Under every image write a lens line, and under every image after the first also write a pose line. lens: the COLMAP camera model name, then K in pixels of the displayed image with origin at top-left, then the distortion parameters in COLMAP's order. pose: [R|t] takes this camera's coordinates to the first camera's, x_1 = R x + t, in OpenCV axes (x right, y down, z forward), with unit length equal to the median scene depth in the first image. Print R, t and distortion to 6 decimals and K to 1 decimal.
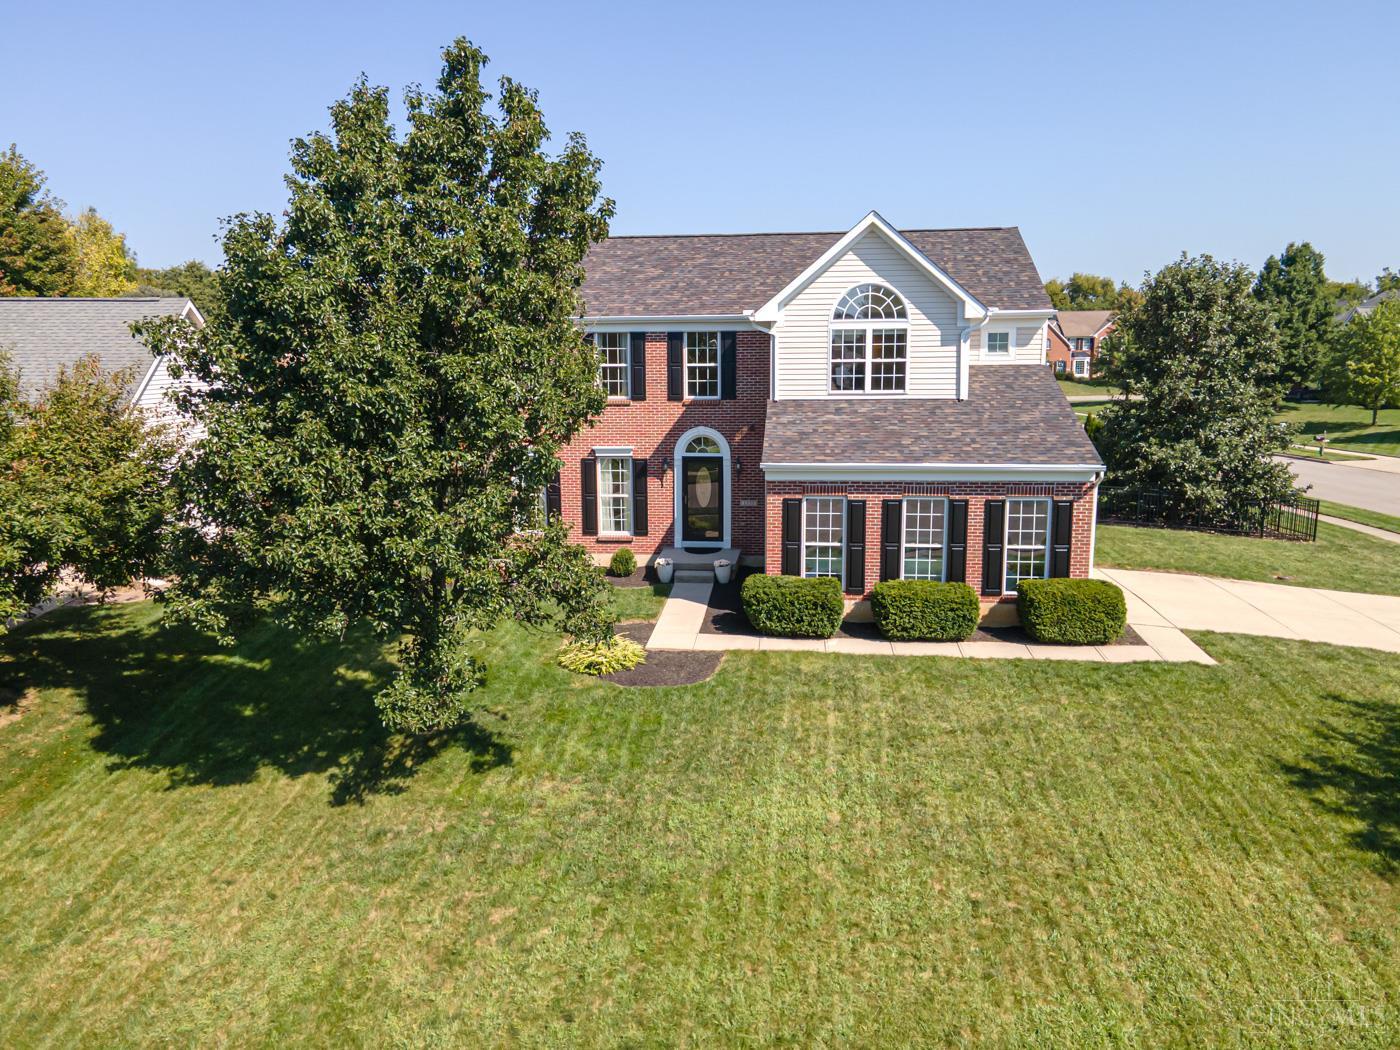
lens RADIAL K [[1022.6, 0, 691.5], [0, 1022.6, 521.4], [0, 0, 1]] dist [0.009758, 0.052874]
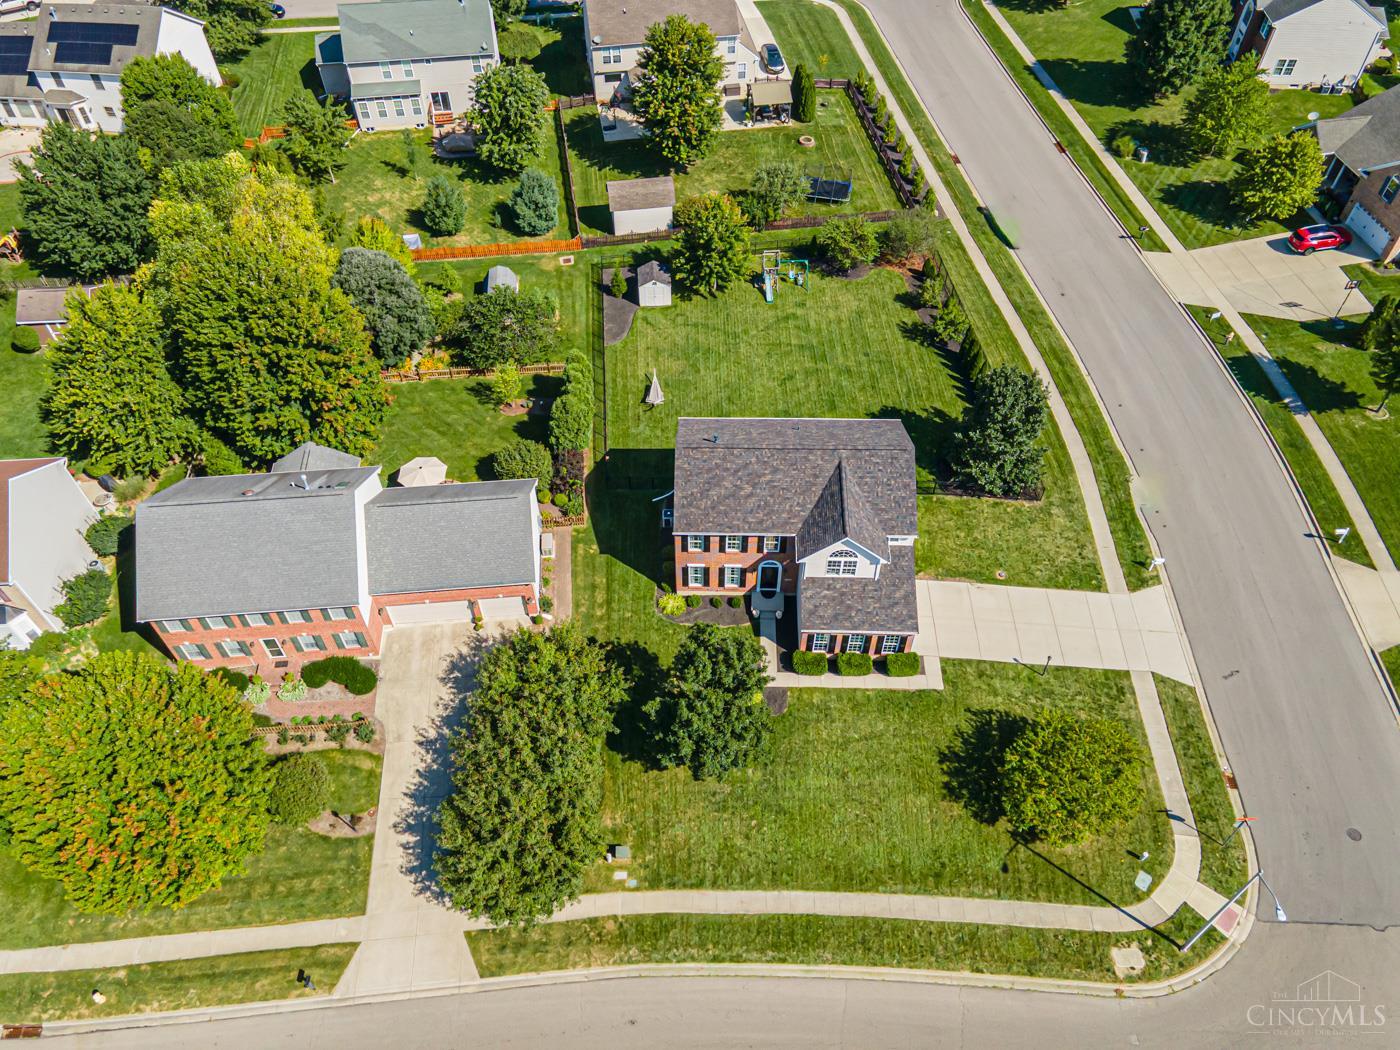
lens RADIAL K [[1015.3, 0, 700.0], [0, 1015.3, 525.0], [0, 0, 1]] dist [0.040124, 0.006175]
pose [[0.996445, -0.061623, 0.057447, -0.352417], [0.010794, 0.769654, 0.638370, -2.063071], [-0.083553, -0.635481, 0.767583, -0.942093]]
